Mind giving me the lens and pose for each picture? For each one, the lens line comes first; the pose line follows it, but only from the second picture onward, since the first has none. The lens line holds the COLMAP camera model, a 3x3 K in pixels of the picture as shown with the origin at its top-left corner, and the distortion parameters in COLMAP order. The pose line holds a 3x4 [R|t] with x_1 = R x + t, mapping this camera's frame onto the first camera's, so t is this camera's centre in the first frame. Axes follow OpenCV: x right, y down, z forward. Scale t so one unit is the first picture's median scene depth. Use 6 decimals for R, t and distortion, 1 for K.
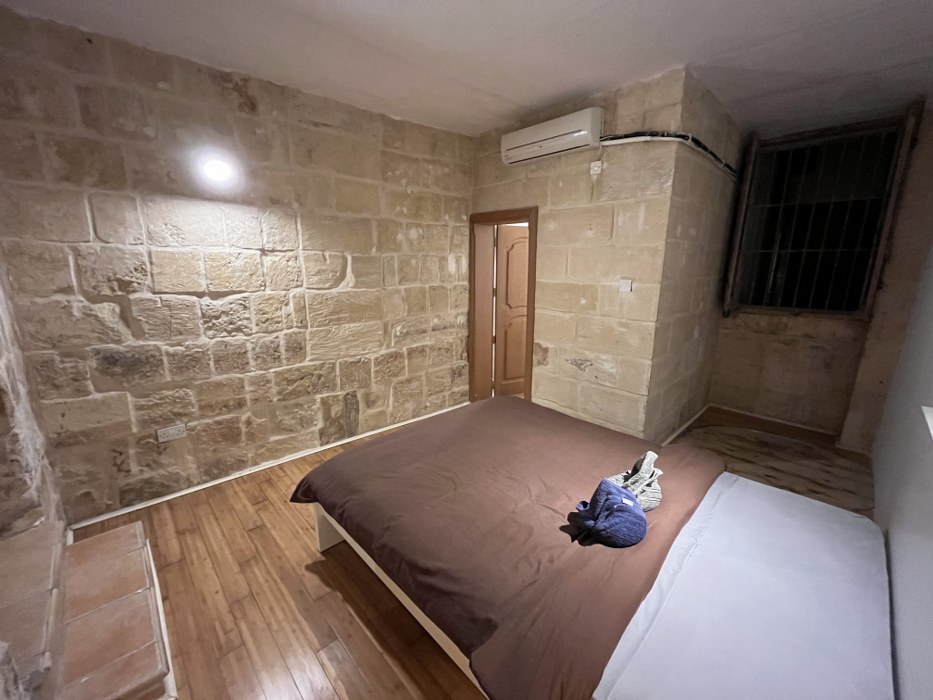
lens RADIAL K [[377.3, 0, 466.5], [0, 377.3, 350.0], [0, 0, 1]] dist [-0.004173, -0.000421]
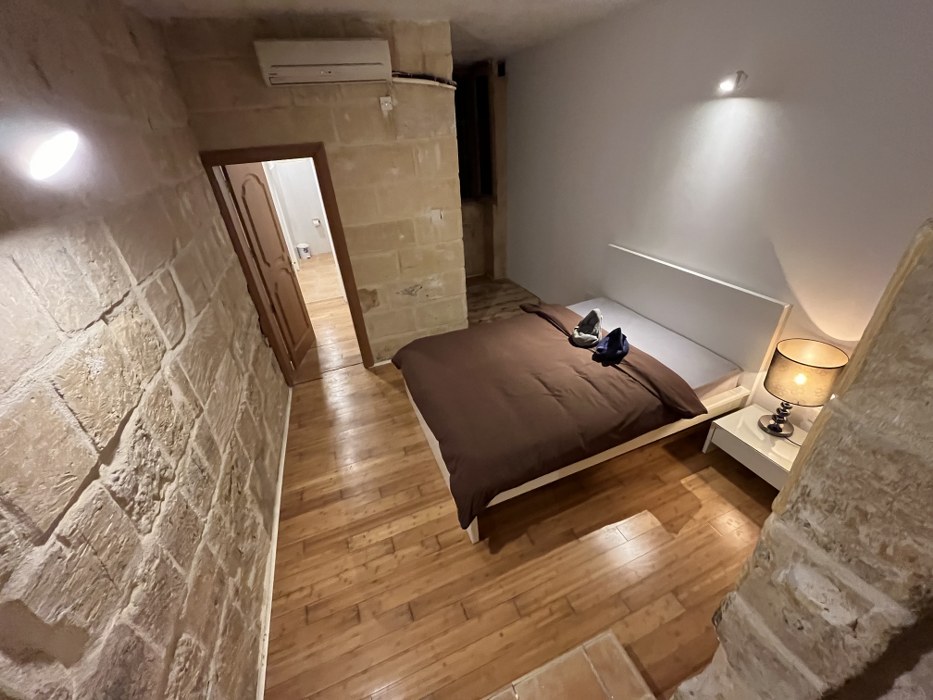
lens RADIAL K [[377.3, 0, 466.5], [0, 377.3, 350.0], [0, 0, 1]] dist [-0.004173, -0.000421]
pose [[0.371462, -0.501677, 0.781240, -0.591526], [0.273792, 0.863218, 0.424138, -0.236862], [-0.887160, 0.056347, 0.458008, 0.319829]]
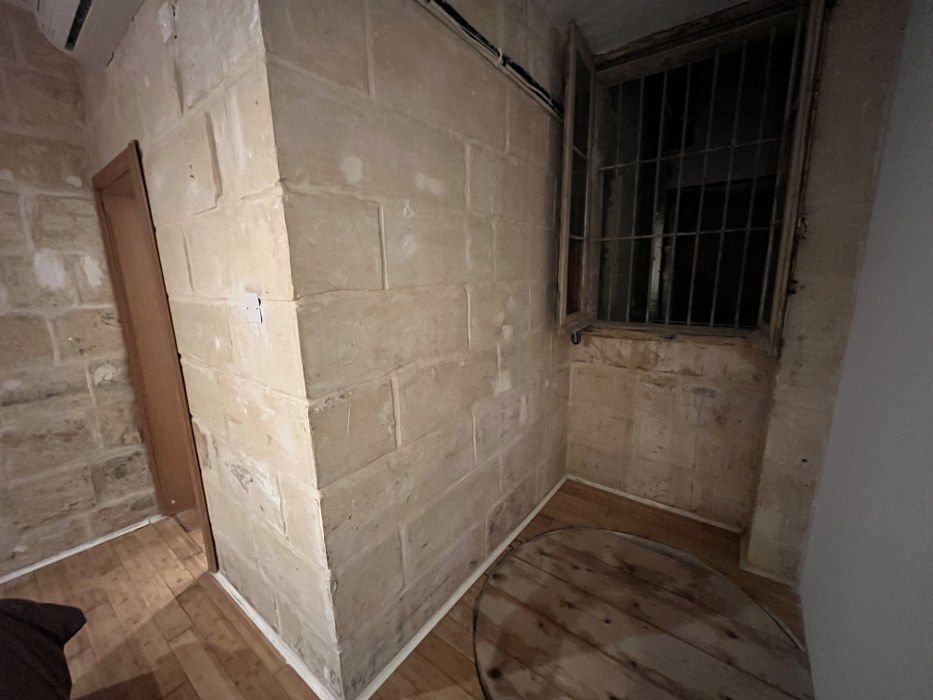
lens RADIAL K [[377.3, 0, 466.5], [0, 377.3, 350.0], [0, 0, 1]] dist [-0.004173, -0.000421]
pose [[0.987561, -0.054360, 0.147538, 0.490530], [0.058570, 0.997987, -0.024339, -0.084902], [-0.145918, 0.032678, 0.988757, 0.471637]]
